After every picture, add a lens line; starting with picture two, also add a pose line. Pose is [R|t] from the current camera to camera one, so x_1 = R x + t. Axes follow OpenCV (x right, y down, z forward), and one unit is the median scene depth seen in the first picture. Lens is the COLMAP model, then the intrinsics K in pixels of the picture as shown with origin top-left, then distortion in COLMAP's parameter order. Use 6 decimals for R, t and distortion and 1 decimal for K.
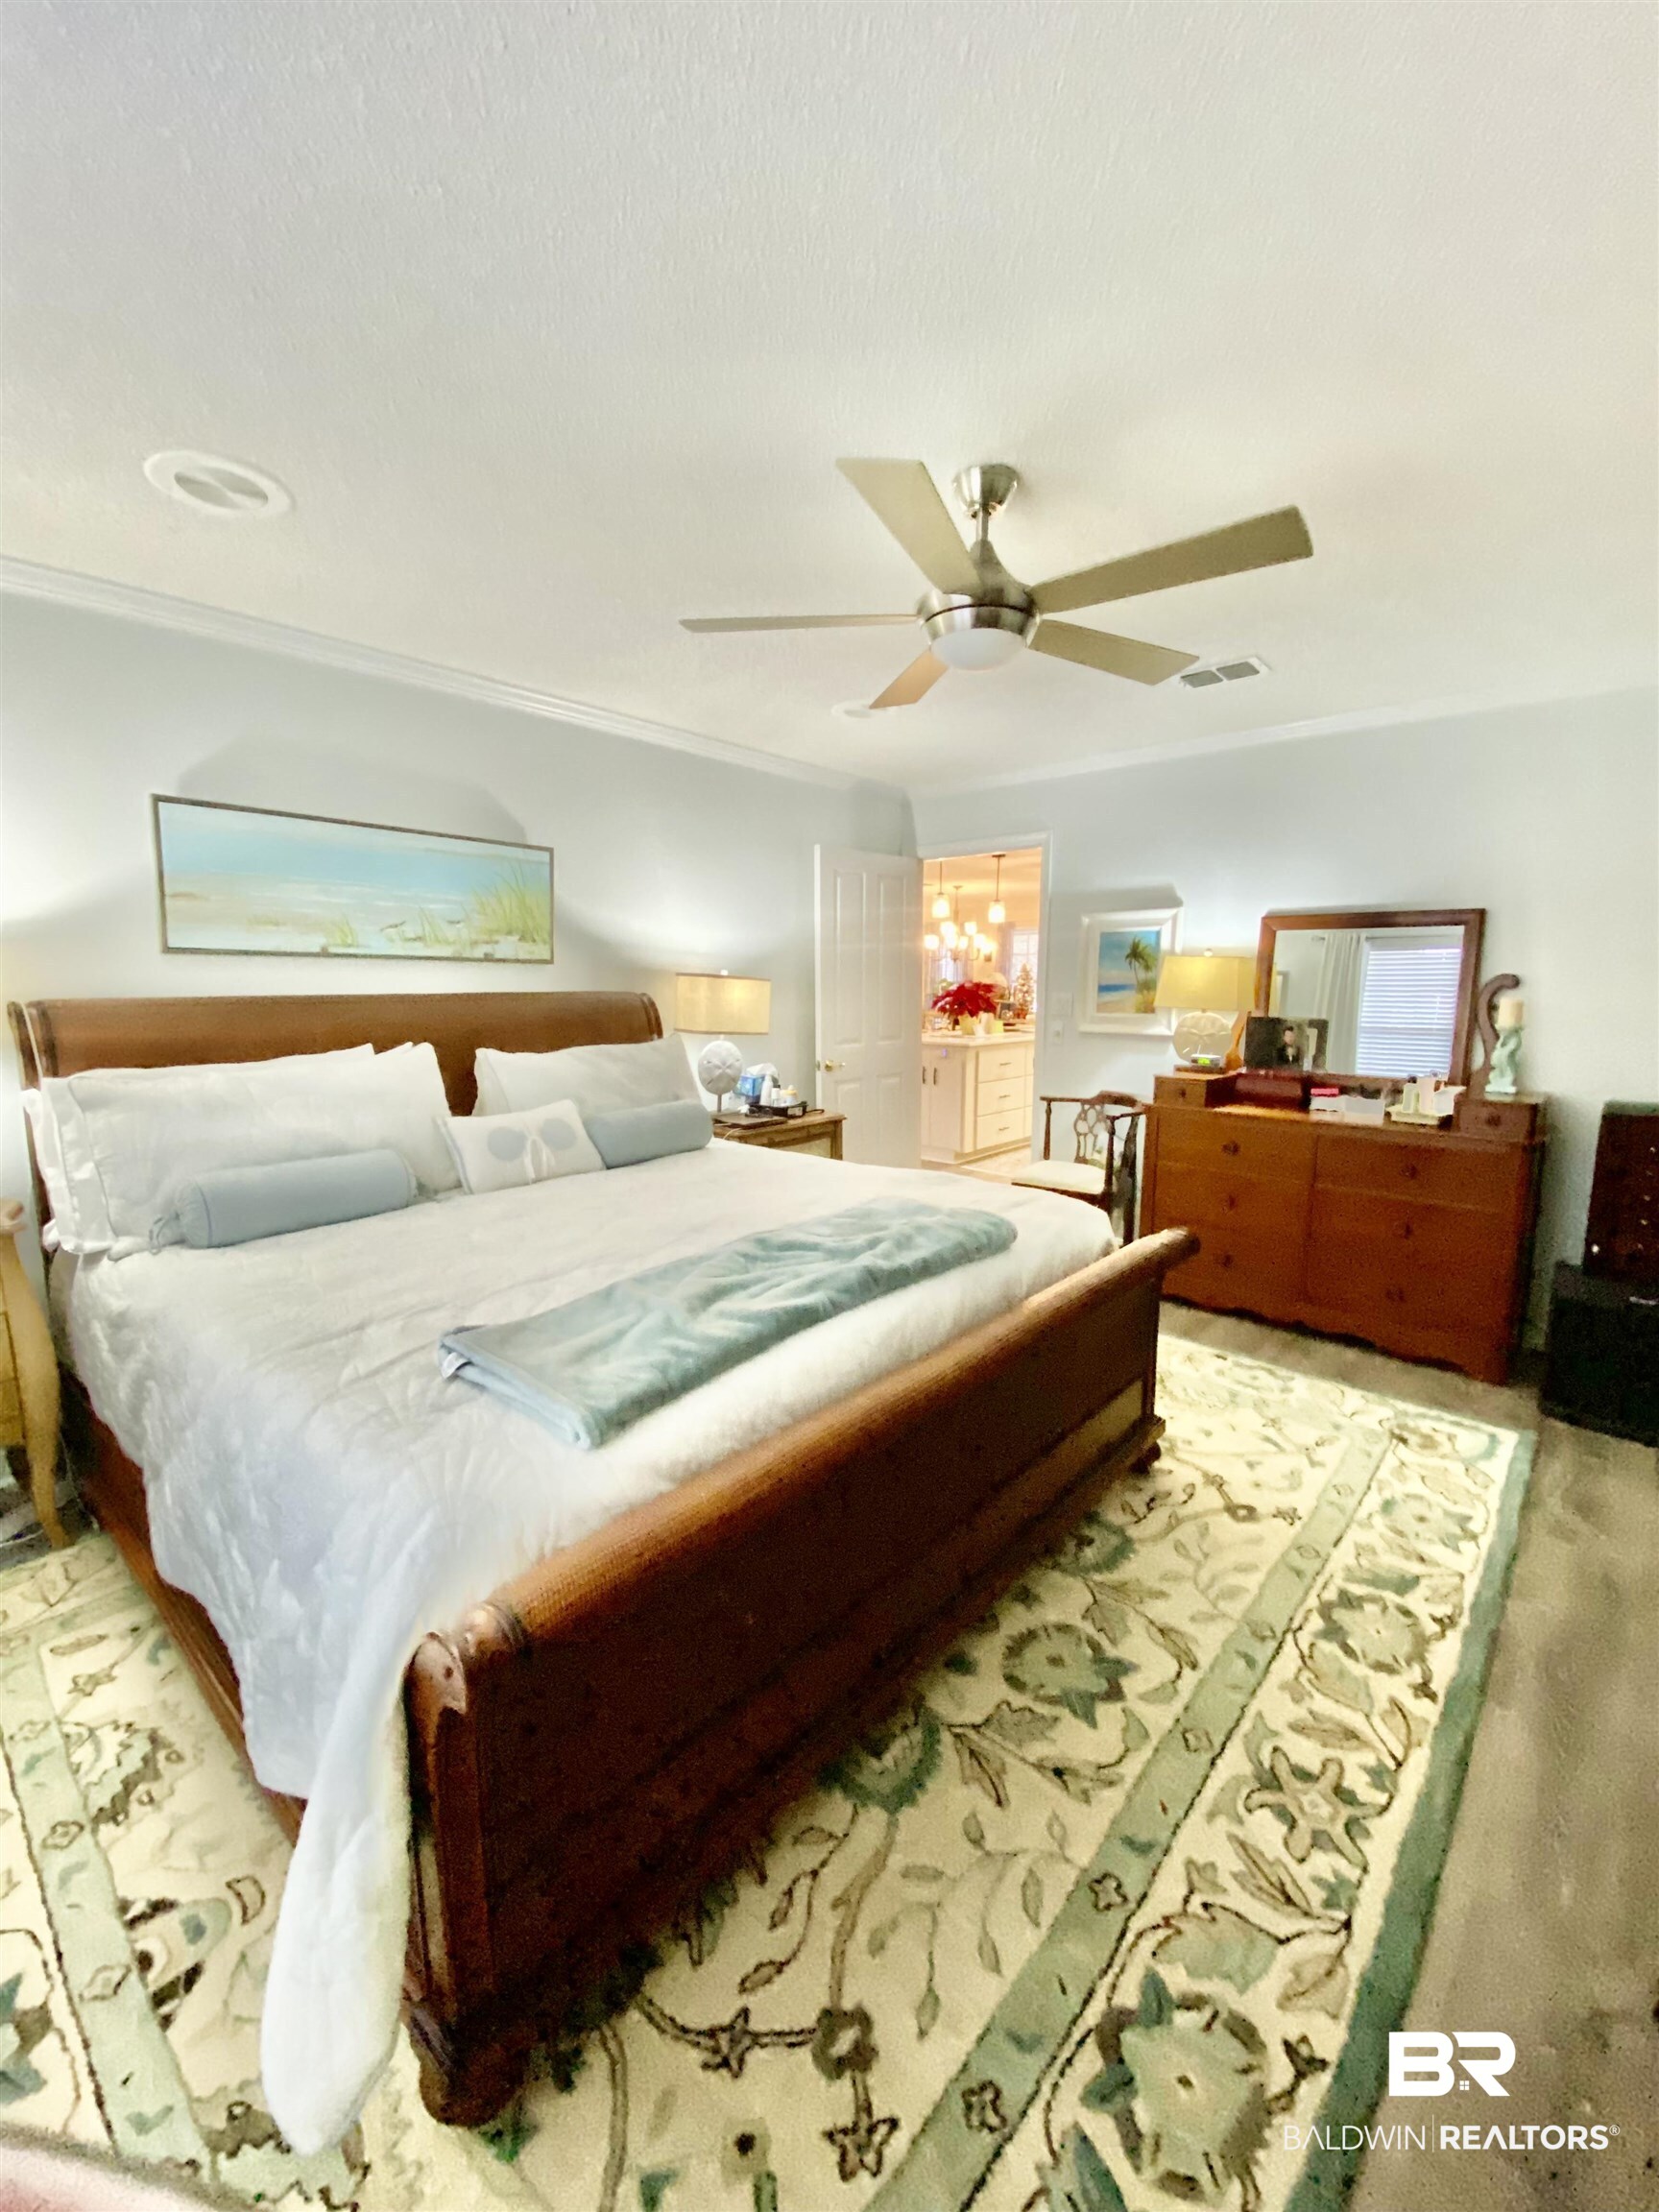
lens RADIAL K [[893.1, 0, 833.9], [0, 893.1, 1092.6], [0, 0, 1]] dist [0.018658, -0.019327]
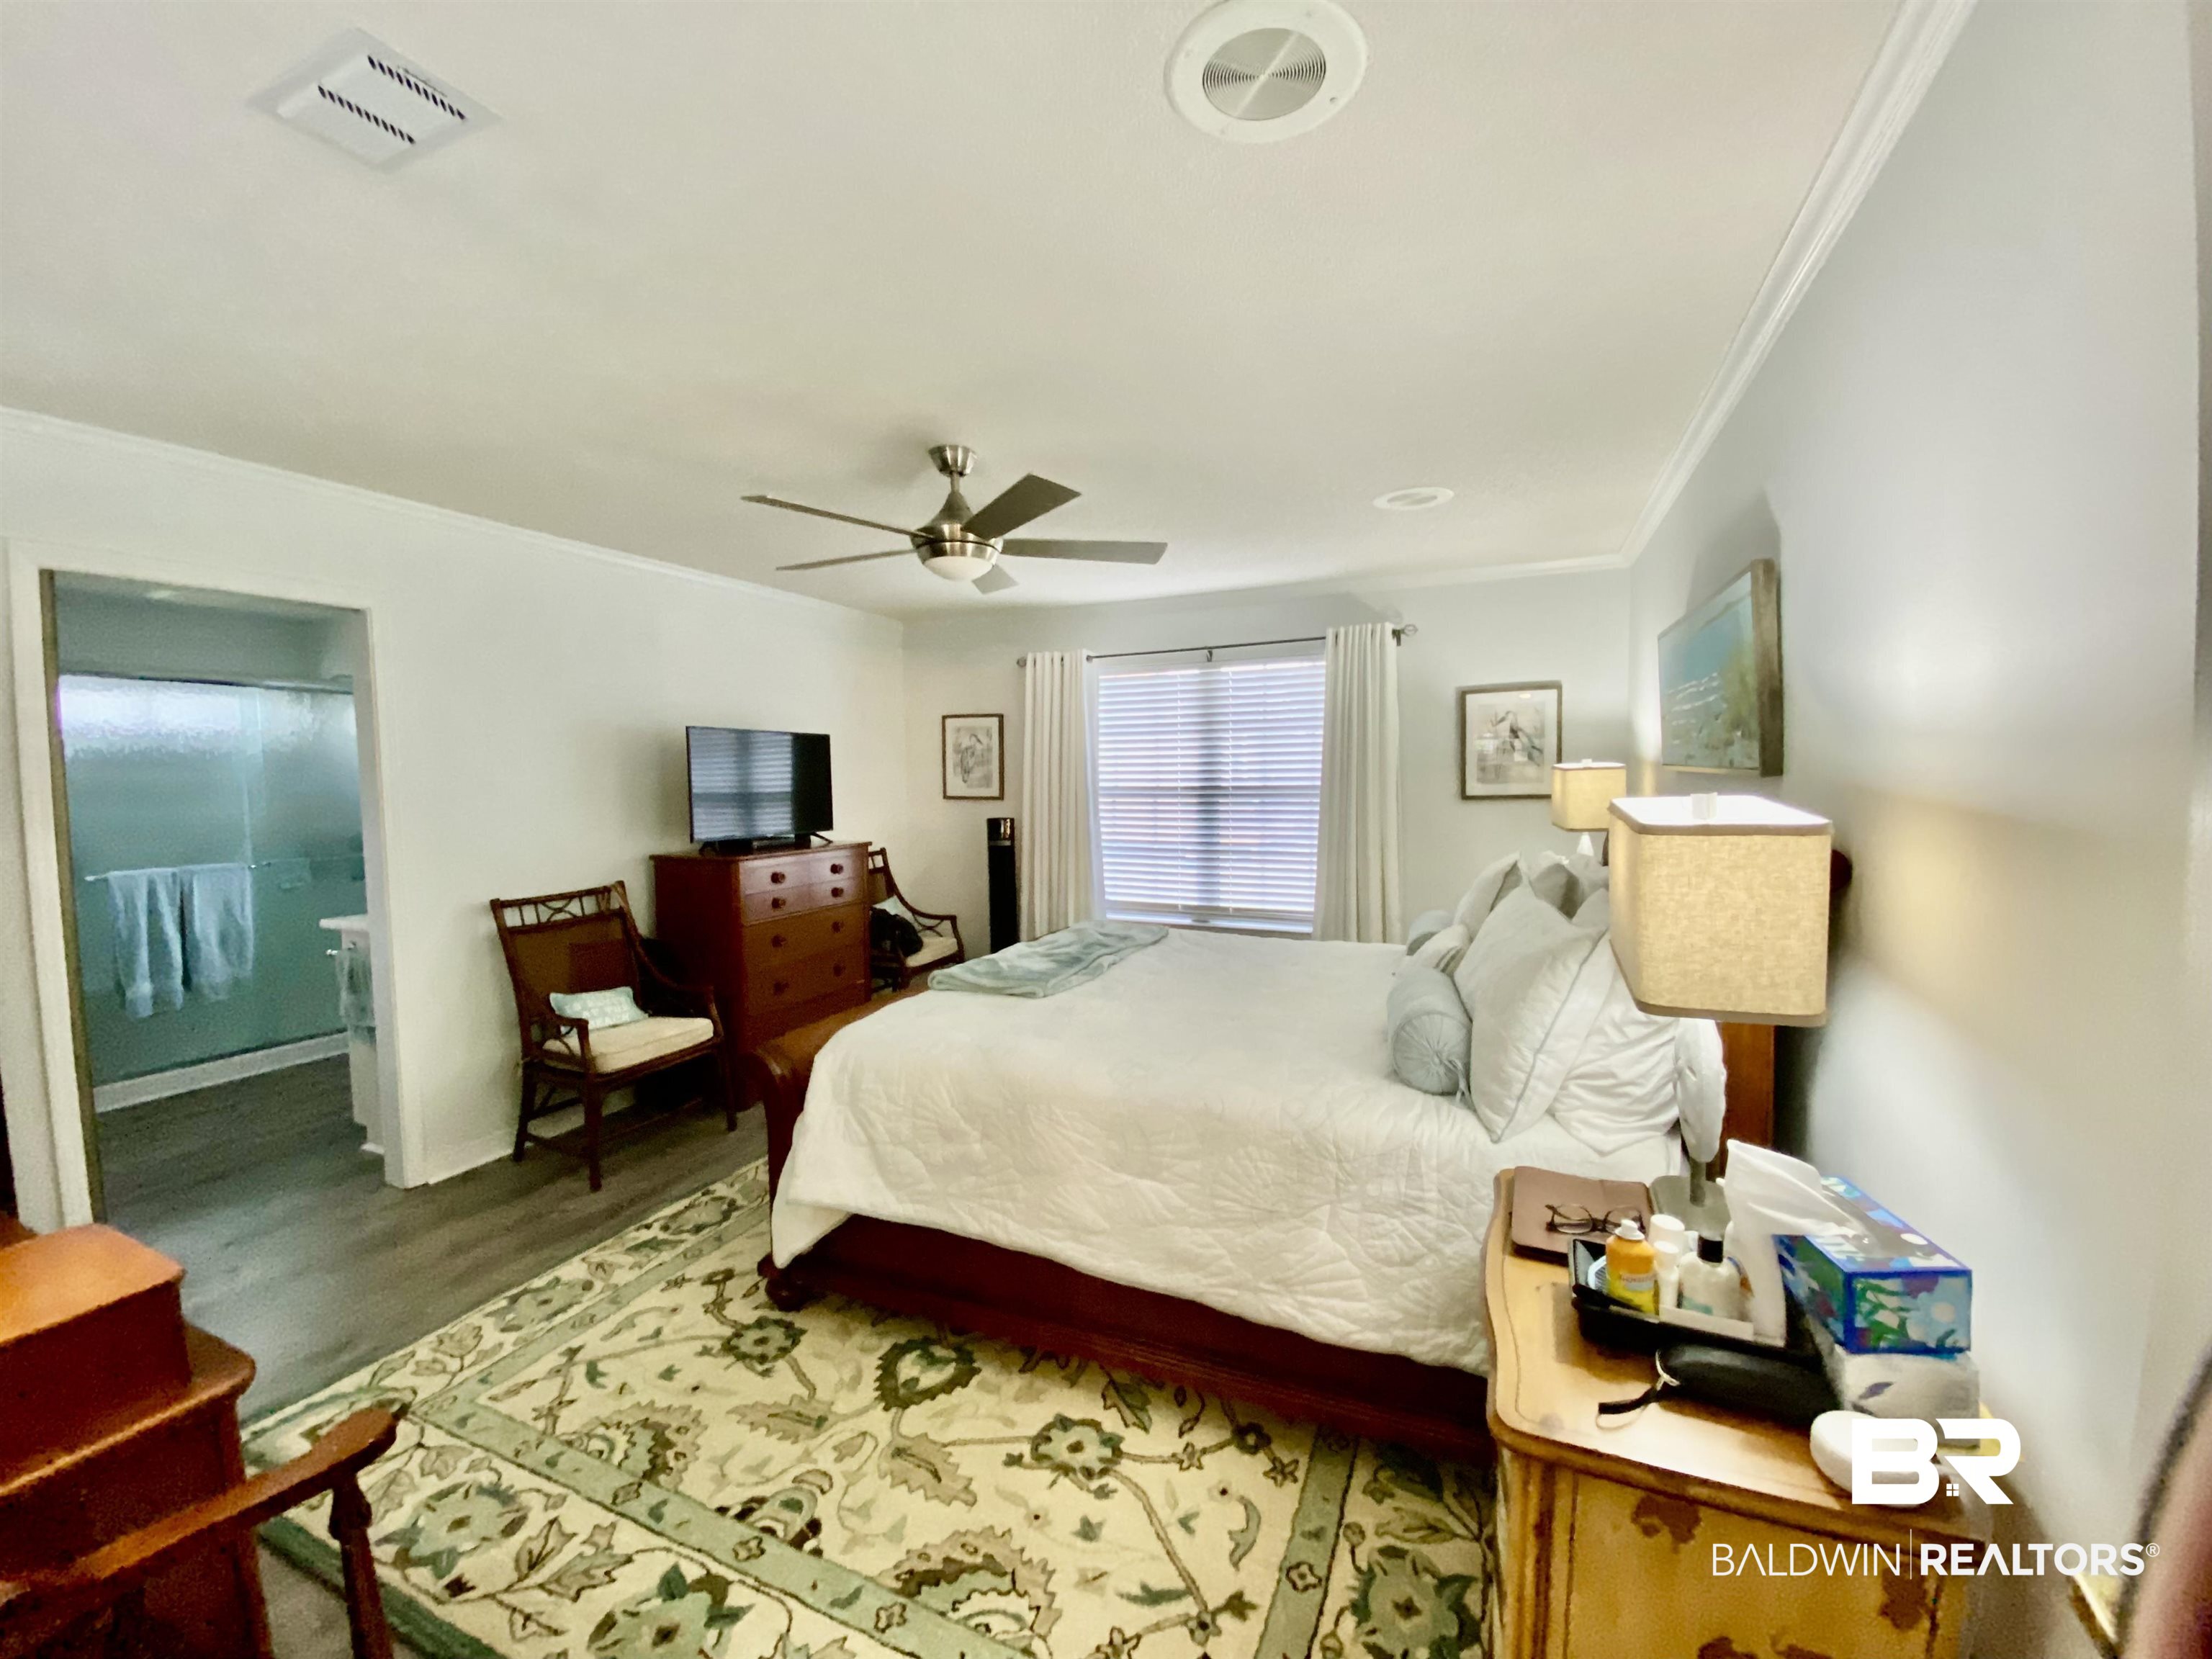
lens RADIAL K [[893.1, 0, 1094.5], [0, 893.1, 829.1], [0, 0, 1]] dist [0.018658, -0.019327]
pose [[-0.953340, 0.026618, -0.300725, 0.414822], [-0.028230, 0.983881, 0.176580, -0.366711], [0.300577, 0.176830, -0.937222, 2.626414]]
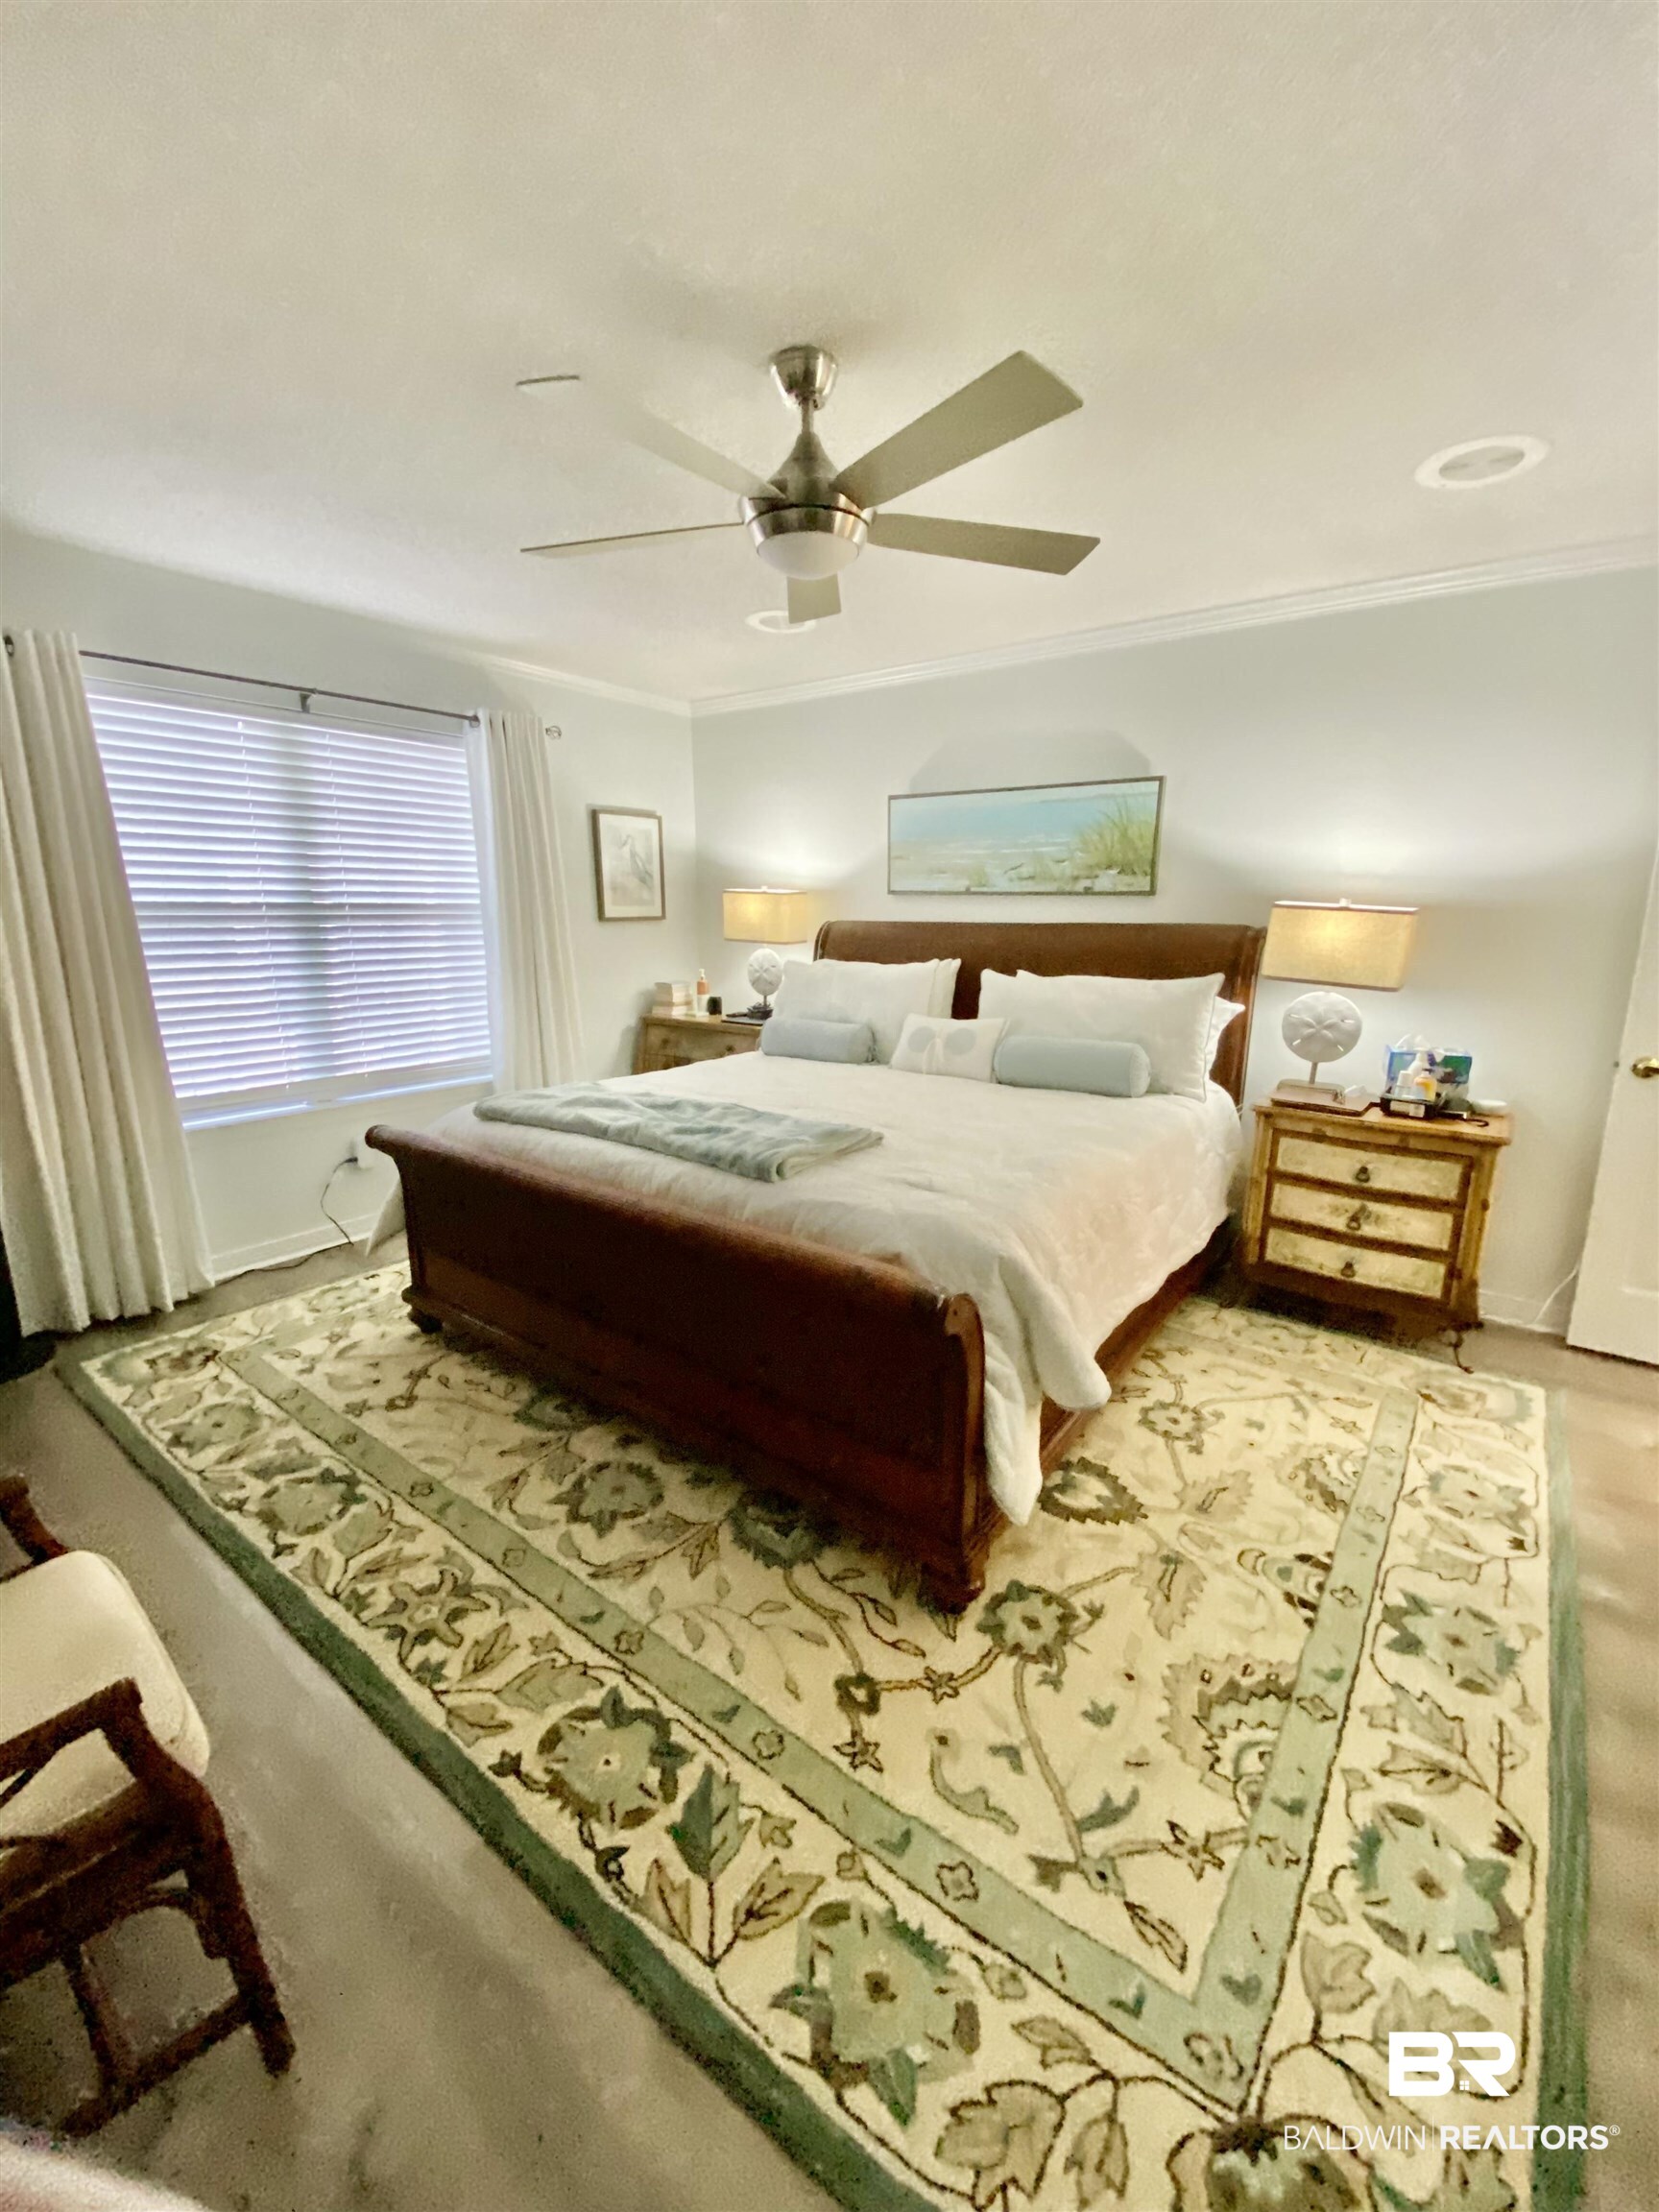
lens RADIAL K [[893.1, 0, 833.9], [0, 893.1, 1092.6], [0, 0, 1]] dist [0.018658, -0.019327]
pose [[0.085373, 0.204083, -0.975224, 1.300663], [-0.130183, 0.972691, 0.192156, -0.144014], [0.987808, 0.110552, 0.109609, 1.072791]]
